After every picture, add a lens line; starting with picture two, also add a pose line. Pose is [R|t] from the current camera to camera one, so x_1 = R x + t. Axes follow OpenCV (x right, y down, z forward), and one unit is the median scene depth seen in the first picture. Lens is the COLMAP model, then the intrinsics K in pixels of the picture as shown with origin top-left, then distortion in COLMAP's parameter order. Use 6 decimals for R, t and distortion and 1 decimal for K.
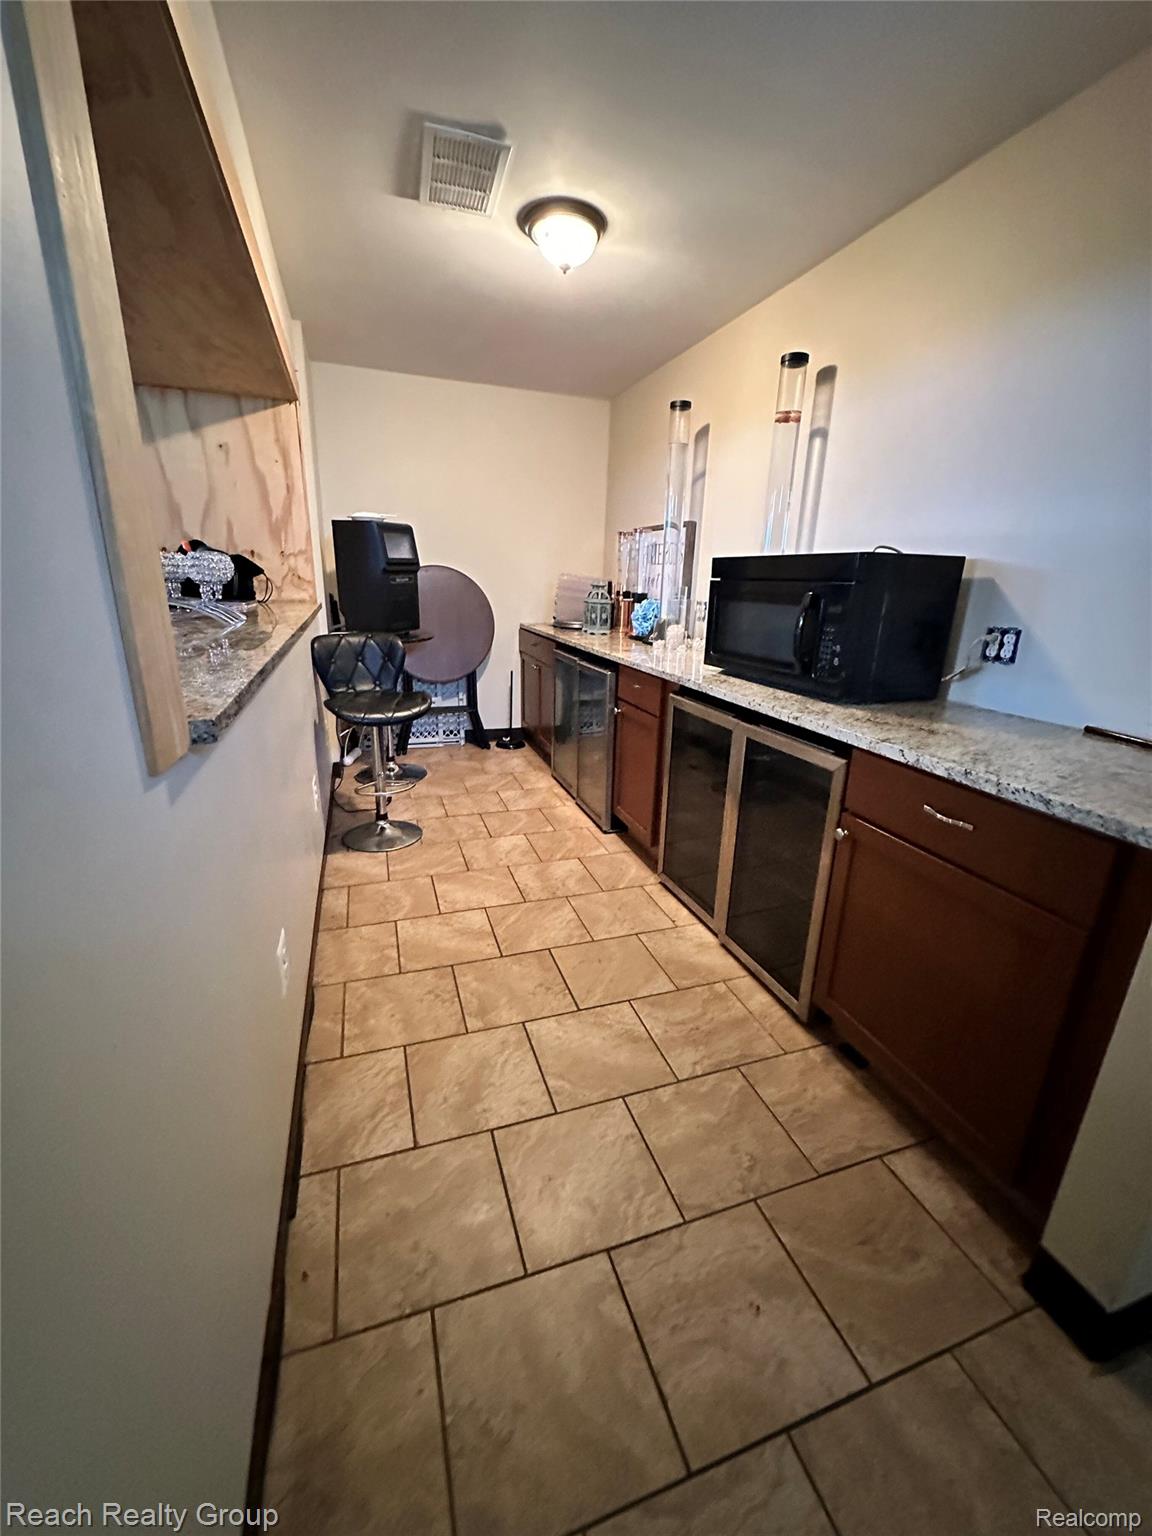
lens RADIAL K [[610.7, 0, 581.0], [0, 610.7, 763.8], [0, 0, 1]] dist [-0.005539, 0.001004]
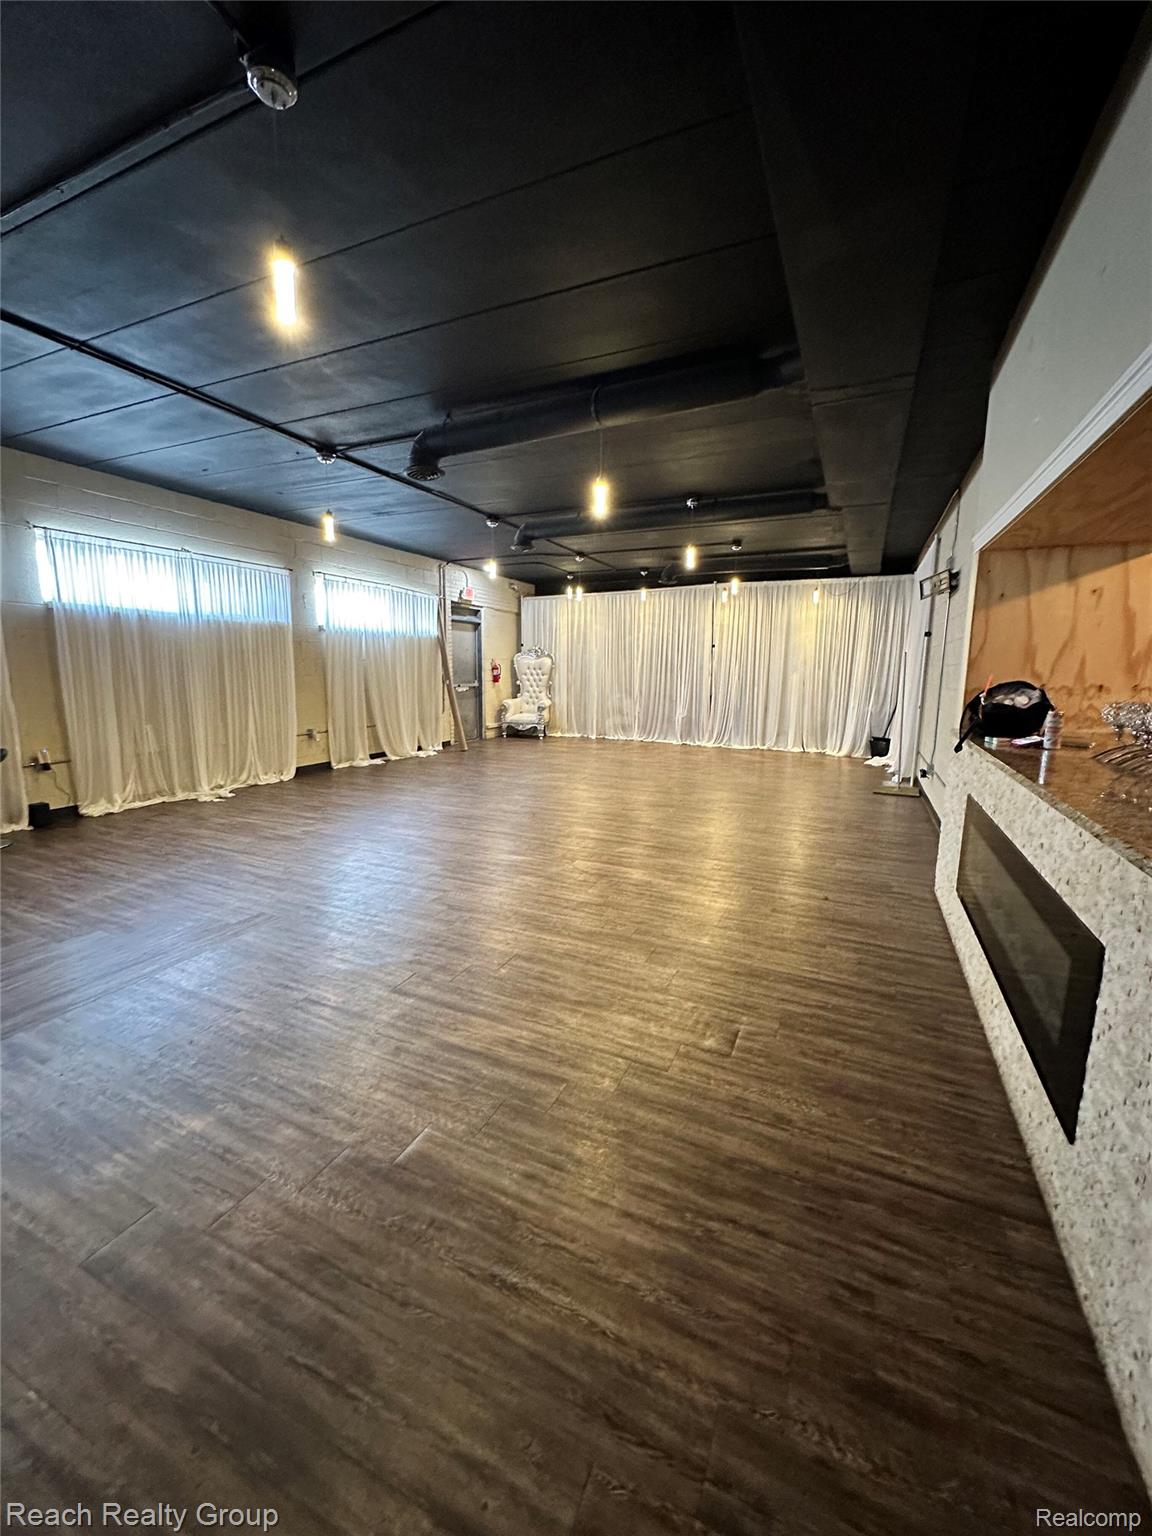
lens RADIAL K [[610.7, 0, 577.5], [0, 610.7, 770.1], [0, 0, 1]] dist [-0.005539, 0.001004]
pose [[0.721816, 0.090947, -0.686083, -0.707665], [-0.191613, 0.978838, -0.071839, 0.042550], [0.665031, 0.183317, 0.723967, -0.439724]]
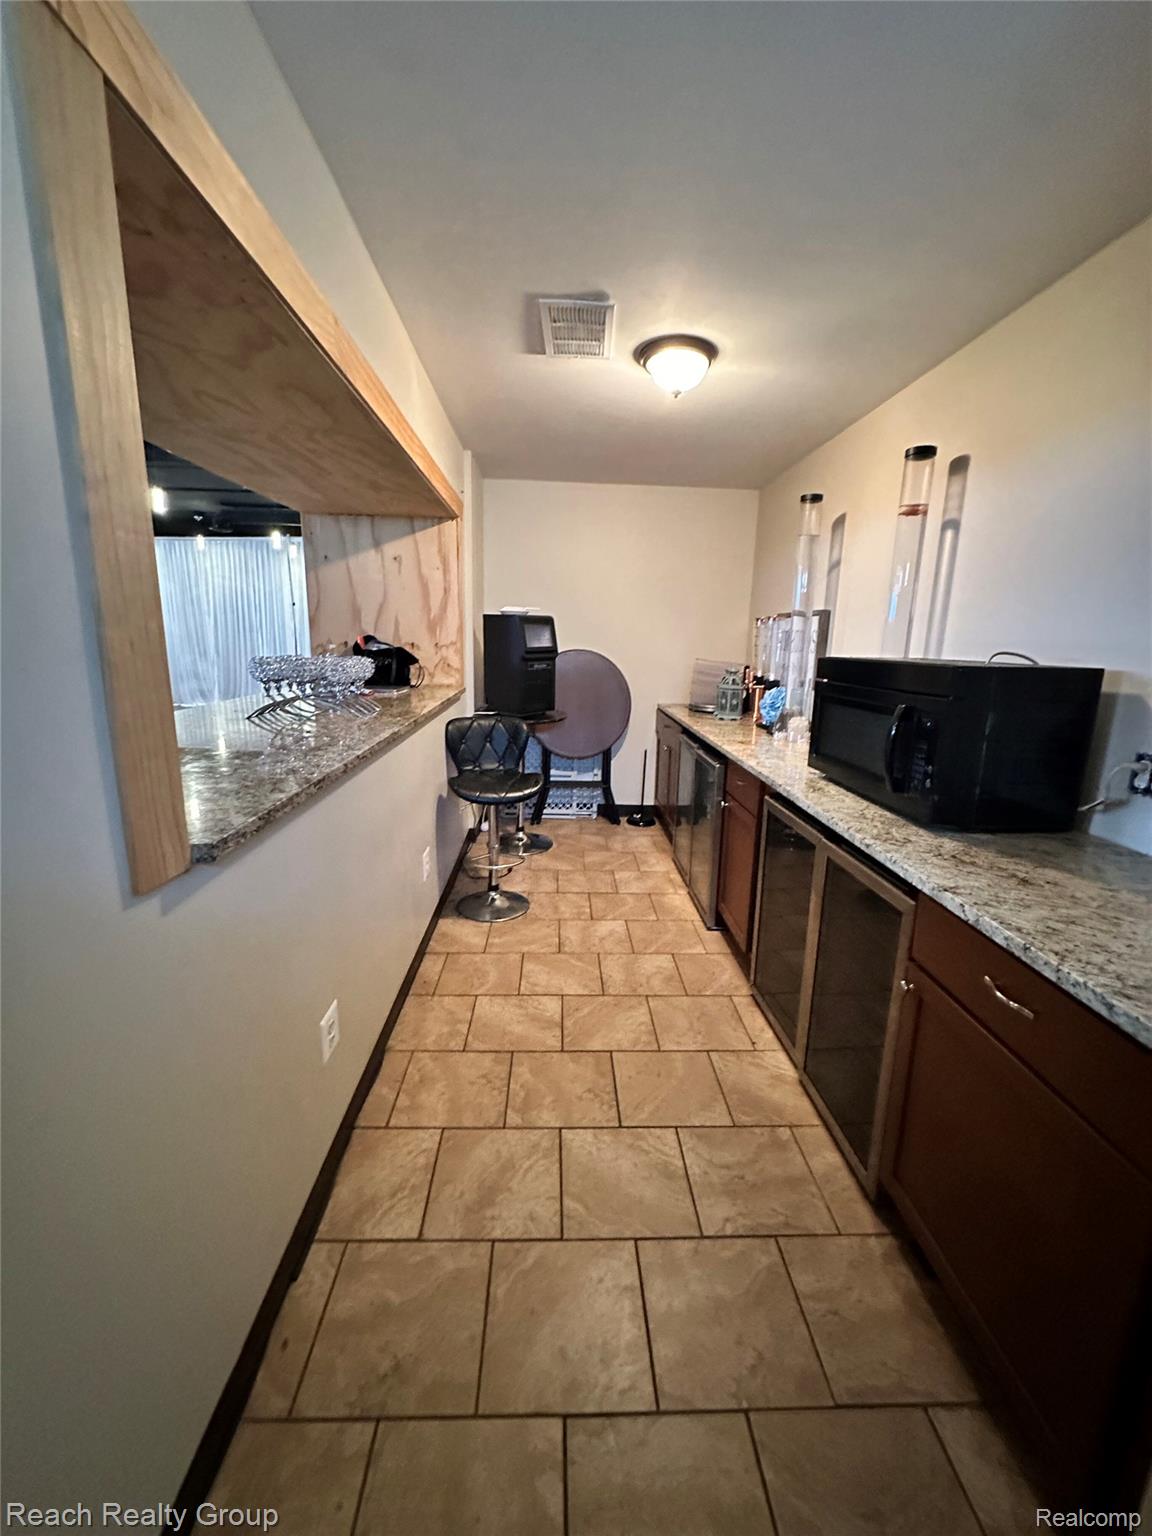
lens RADIAL K [[610.7, 0, 582.5], [0, 610.7, 765.4], [0, 0, 1]] dist [-0.005539, 0.001004]
pose [[0.958263, 0.054136, -0.280714, 0.166169], [-0.081504, 0.992891, -0.086749, -0.068216], [0.274022, 0.106008, 0.955863, 0.006282]]
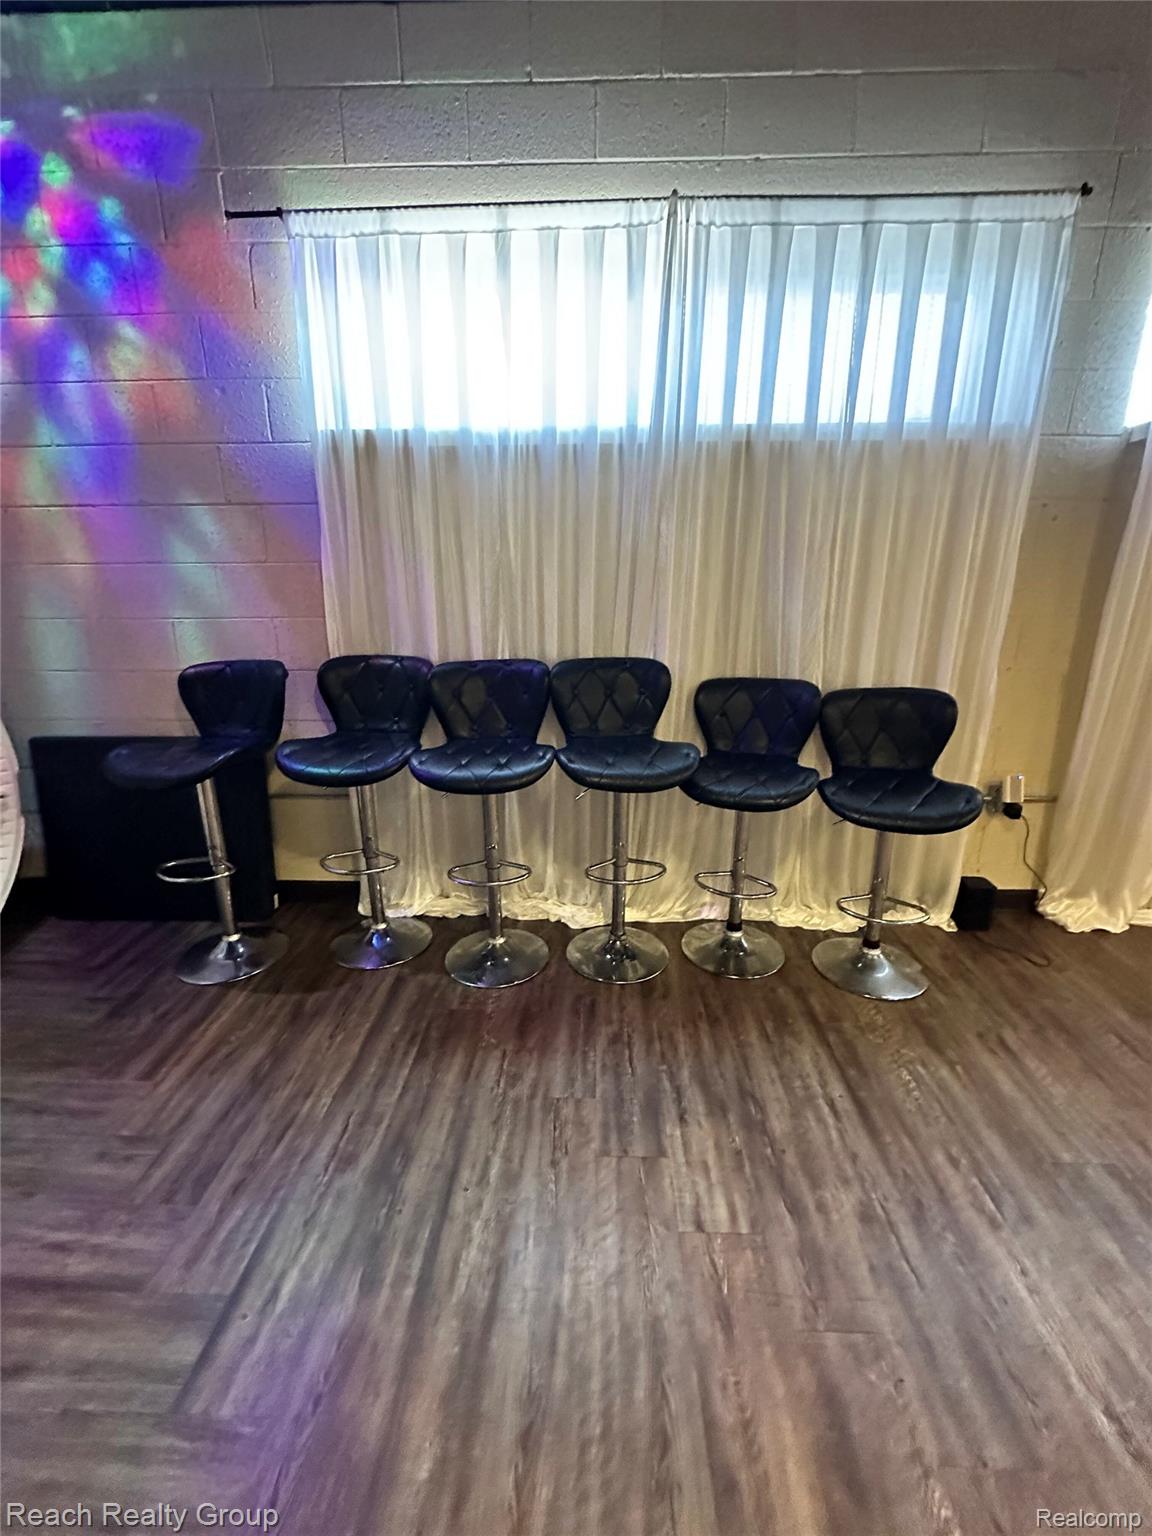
lens RADIAL K [[610.7, 0, 563.3], [0, 610.7, 764.8], [0, 0, 1]] dist [-0.005539, 0.001004]
pose [[-0.379278, 0.227772, -0.896810, -2.816357], [-0.278029, 0.896384, 0.345248, 0.027703], [0.882524, 0.380284, -0.276651, -0.563656]]
